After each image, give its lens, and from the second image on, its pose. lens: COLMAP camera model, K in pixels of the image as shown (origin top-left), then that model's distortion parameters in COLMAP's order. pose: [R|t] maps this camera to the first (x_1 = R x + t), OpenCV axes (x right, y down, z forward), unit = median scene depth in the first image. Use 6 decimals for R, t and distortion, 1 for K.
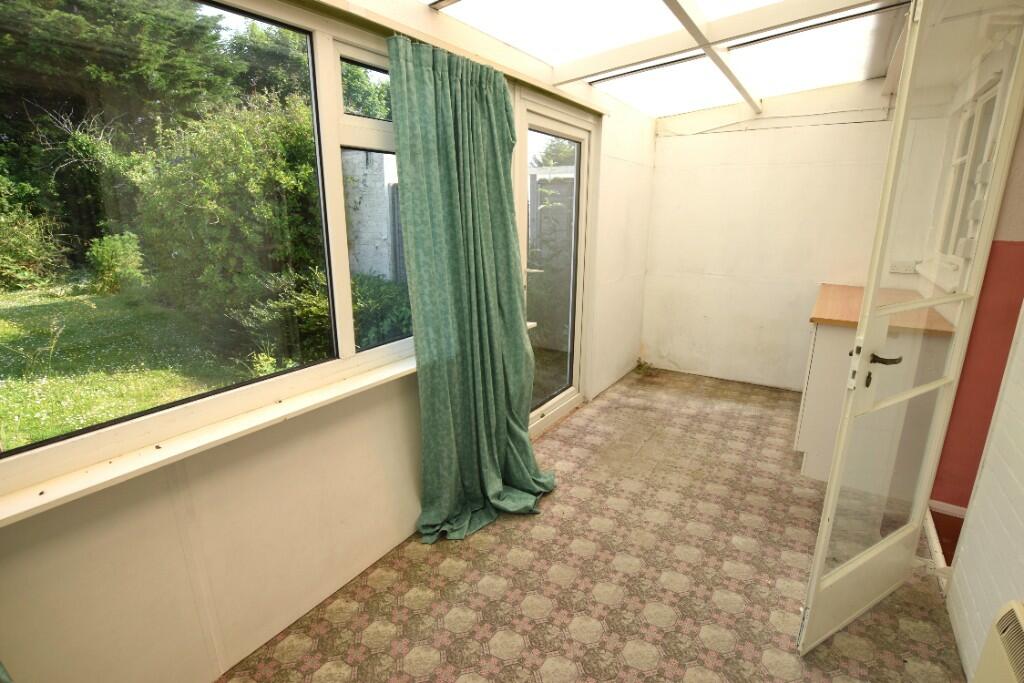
lens RADIAL K [[503.1, 0, 516.8], [0, 503.1, 341.5], [0, 0, 1]] dist [-0.005098, -0.000454]
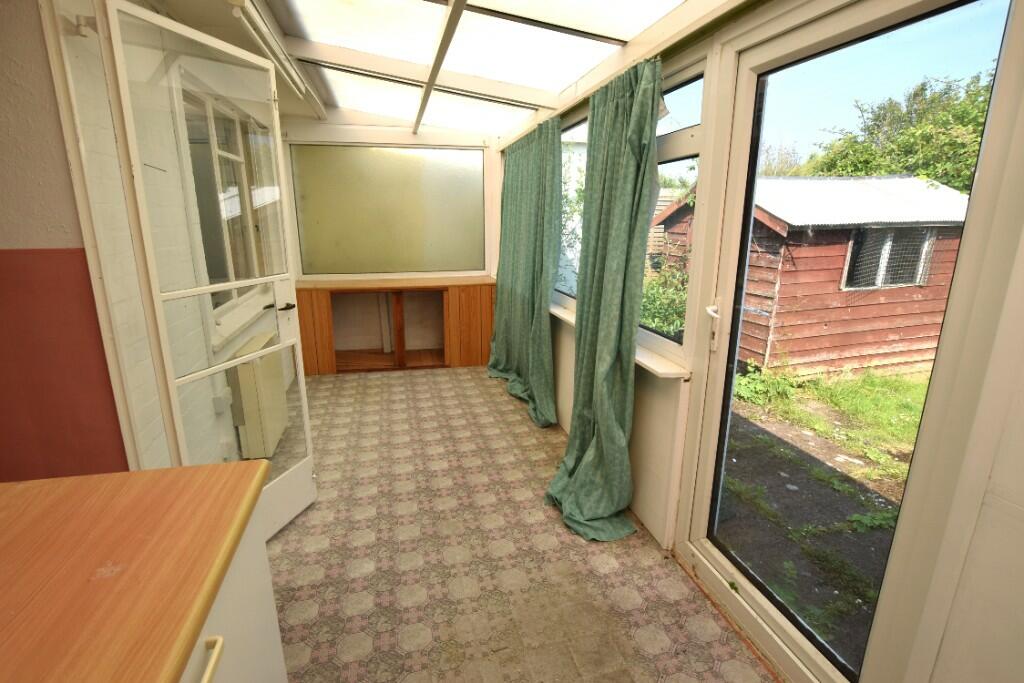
lens RADIAL K [[503.1, 0, 516.8], [0, 503.1, 341.5], [0, 0, 1]] dist [-0.005098, -0.000454]
pose [[-0.688155, 0.173718, -0.704460, 0.752274], [-0.188689, 0.894661, 0.404943, -0.367093], [0.700599, 0.411588, -0.582886, 1.409368]]
